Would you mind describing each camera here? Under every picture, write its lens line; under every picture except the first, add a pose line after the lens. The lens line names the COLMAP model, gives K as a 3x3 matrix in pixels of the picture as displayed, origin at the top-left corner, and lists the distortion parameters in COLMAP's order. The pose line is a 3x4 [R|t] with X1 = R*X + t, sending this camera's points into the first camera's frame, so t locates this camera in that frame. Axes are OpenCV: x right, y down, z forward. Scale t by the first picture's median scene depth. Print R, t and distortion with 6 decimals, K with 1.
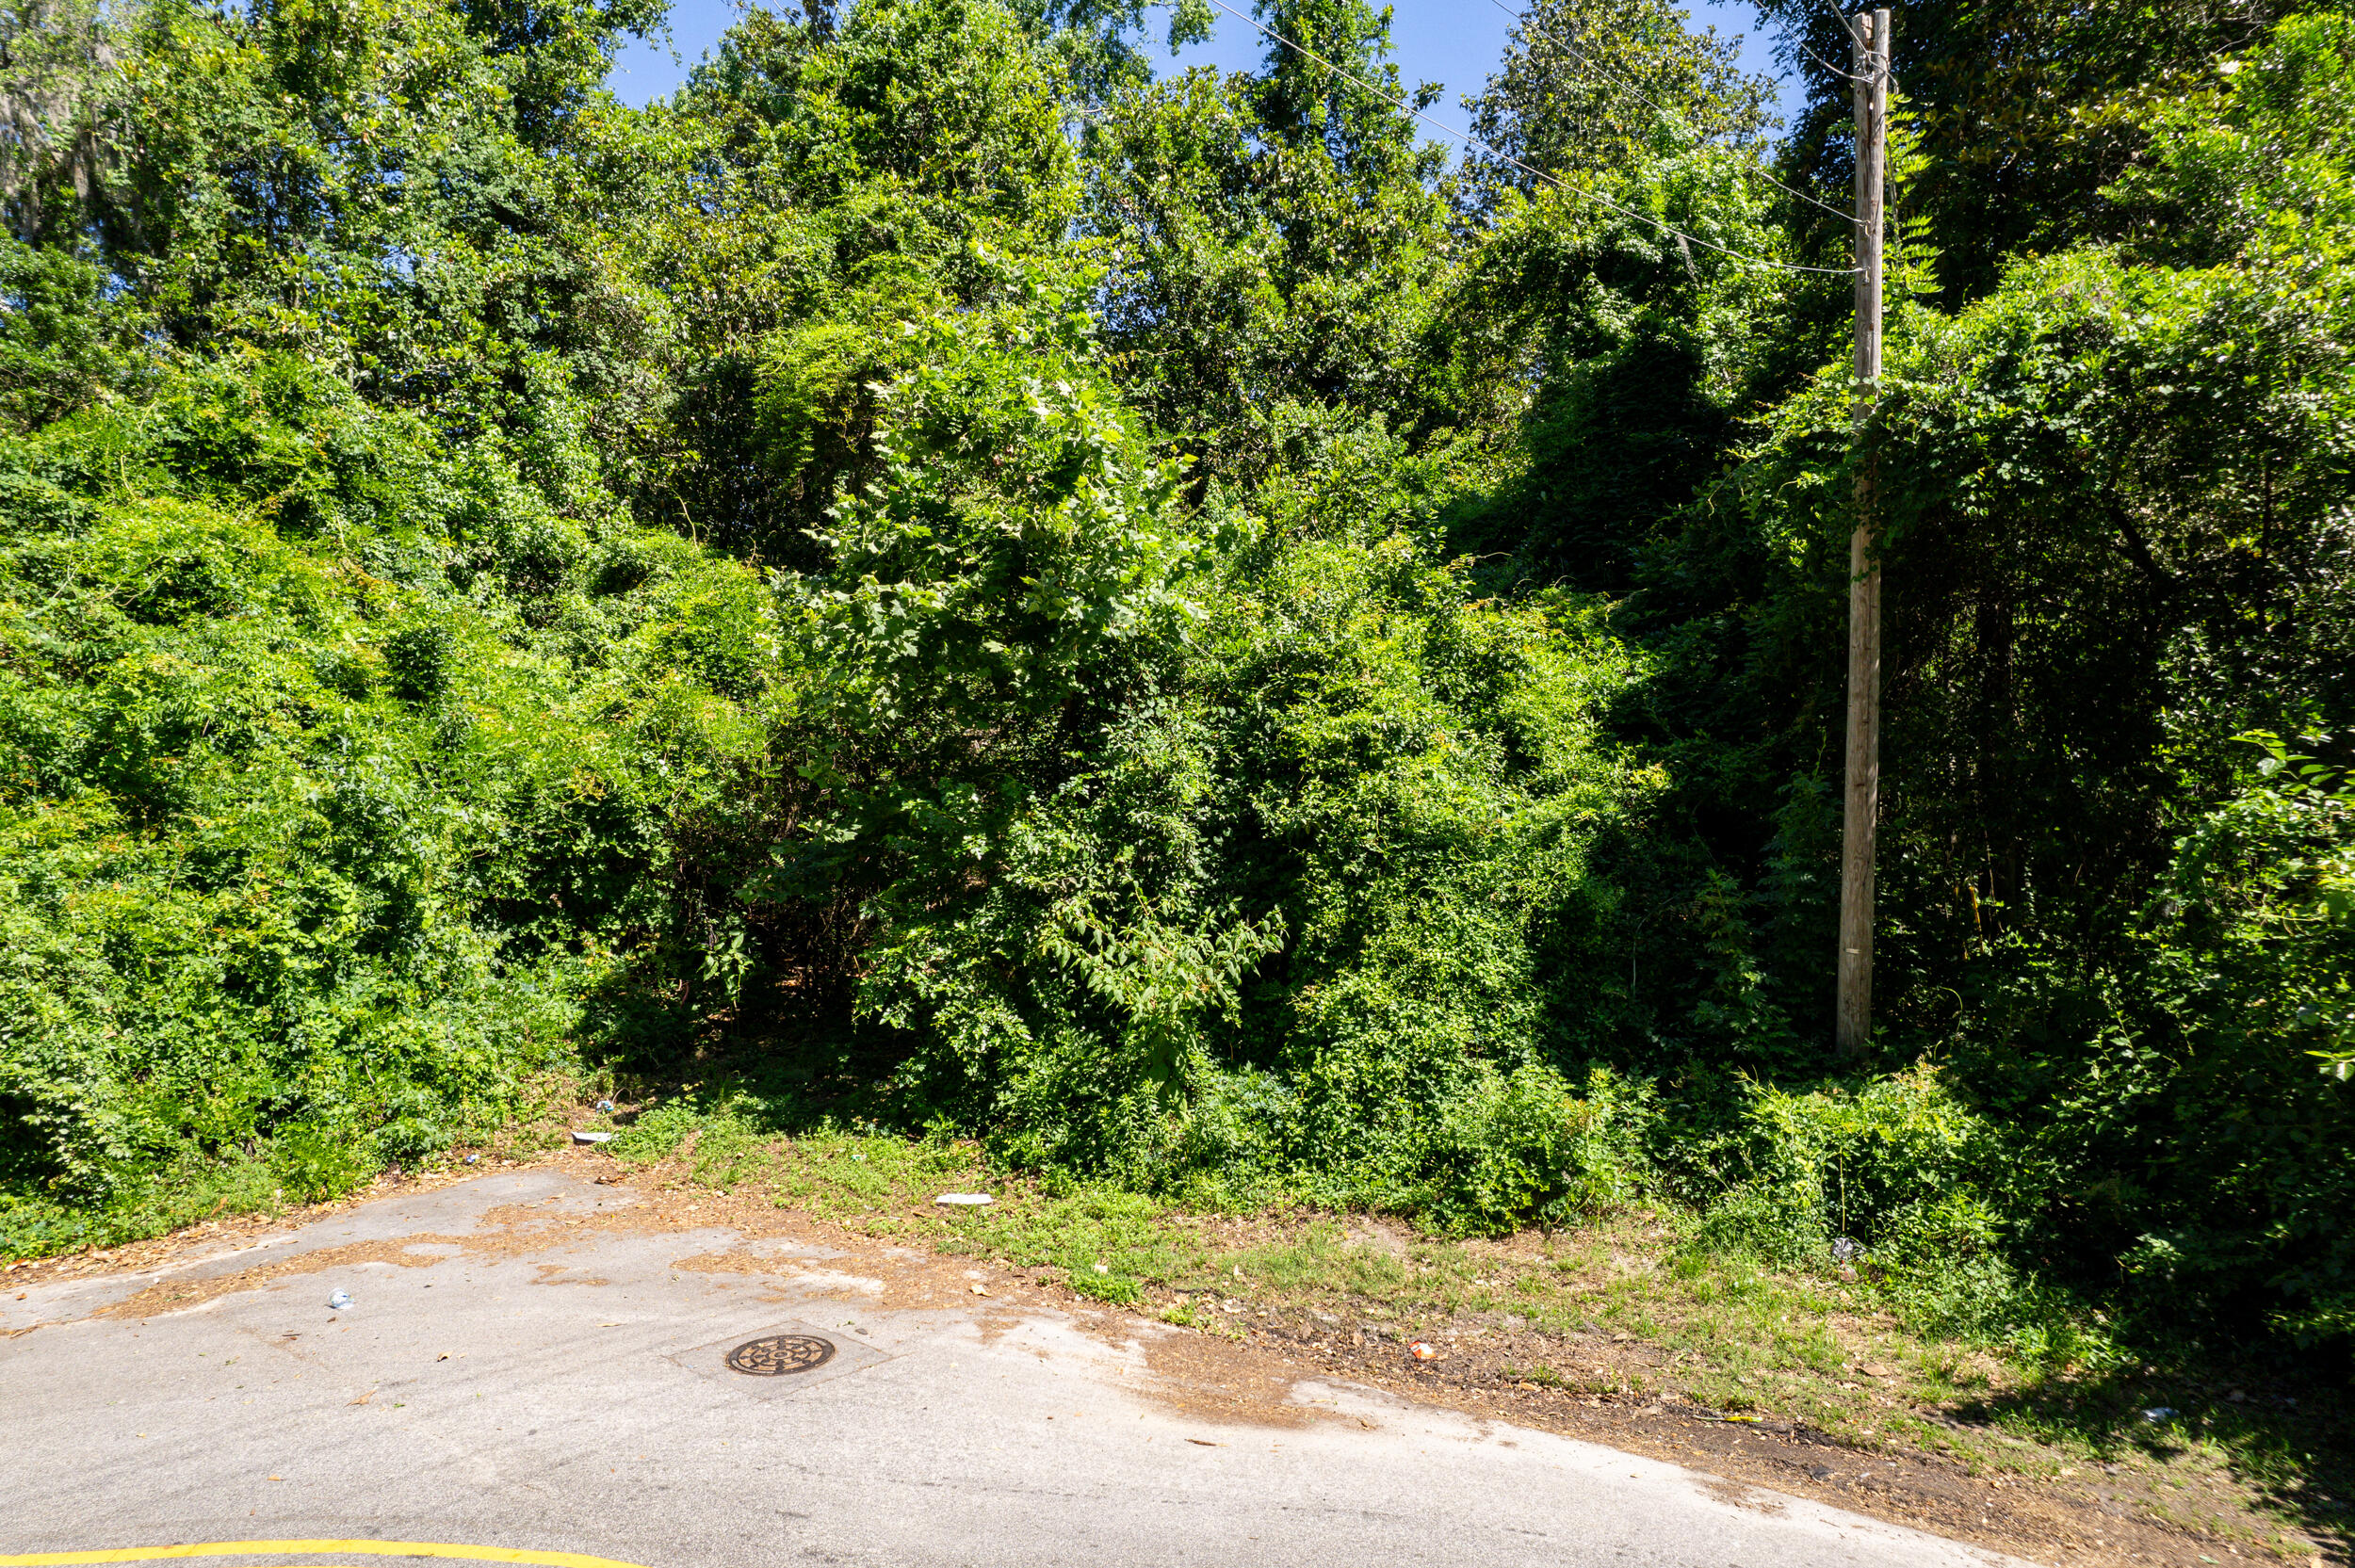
lens RADIAL K [[1519.2, 0, 1171.0], [0, 1519.2, 775.8], [0, 0, 1]] dist [0.032221, 0.005216]
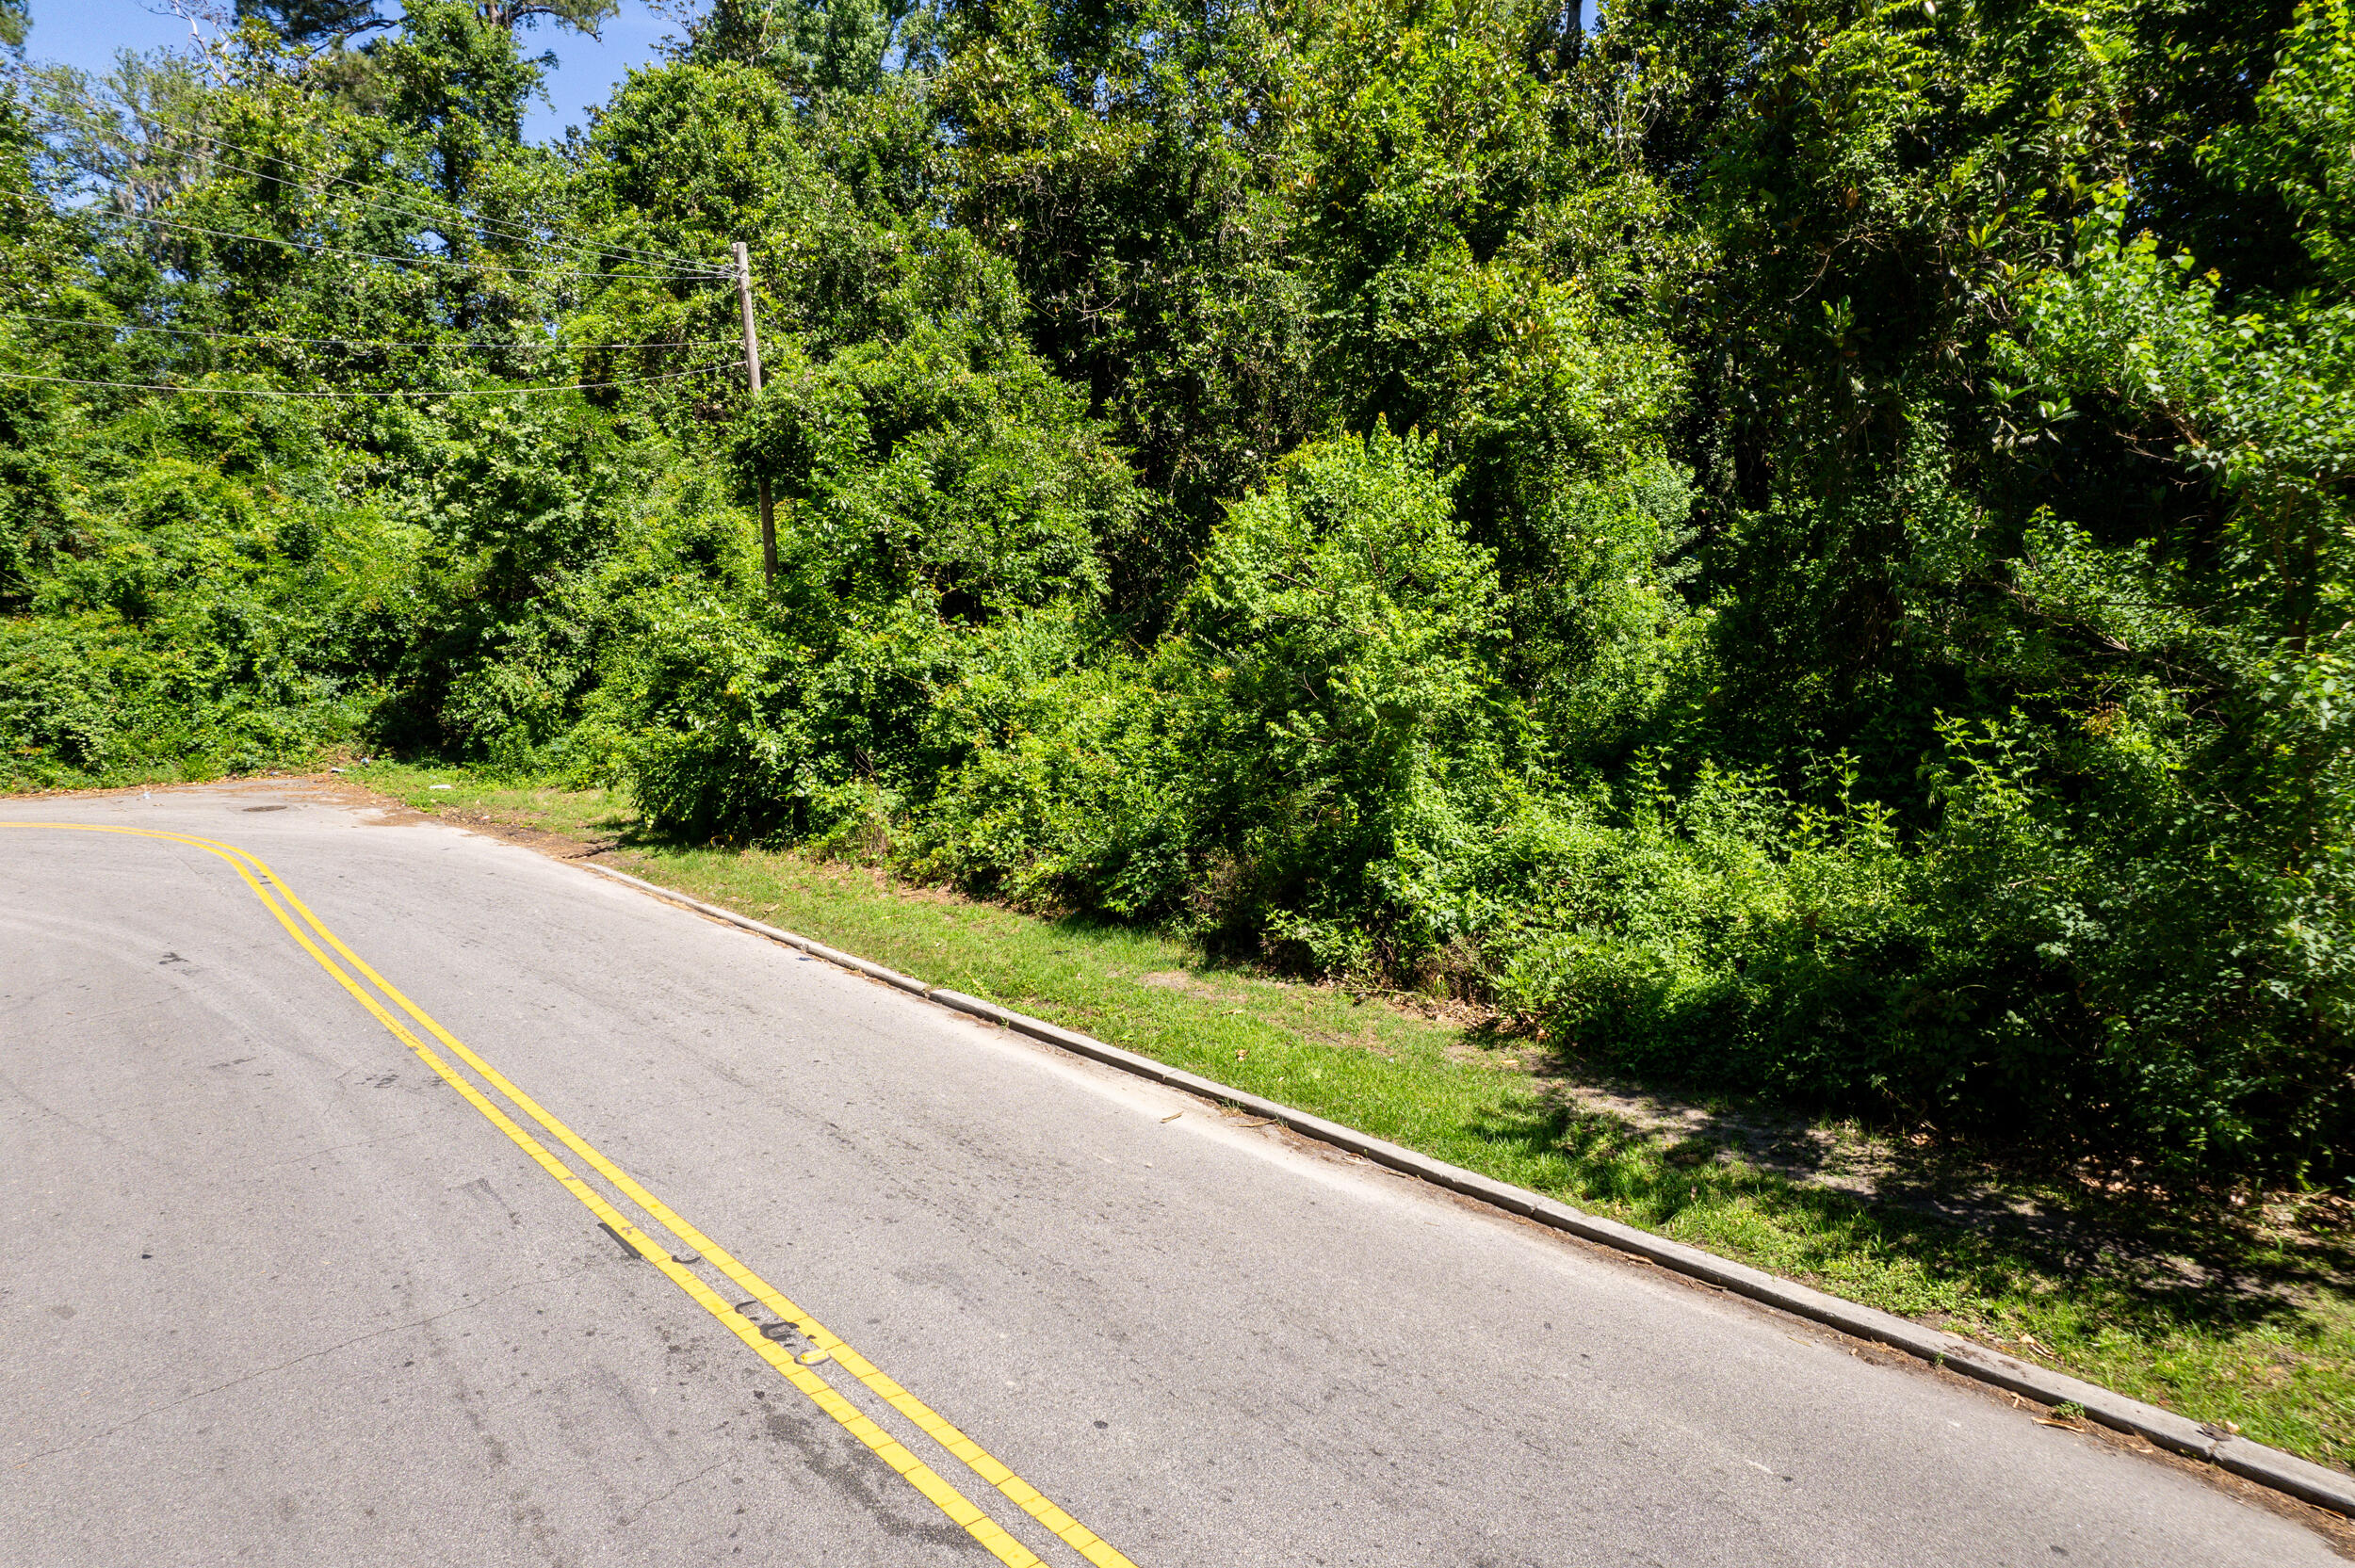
lens RADIAL K [[1519.2, 0, 1185.1], [0, 1519.2, 787.5], [0, 0, 1]] dist [0.032221, 0.005216]
pose [[0.982135, 0.013153, -0.187717, 1.014221], [0.010728, 0.992018, 0.125641, 0.004024], [0.187871, -0.125410, 0.974154, -0.744937]]
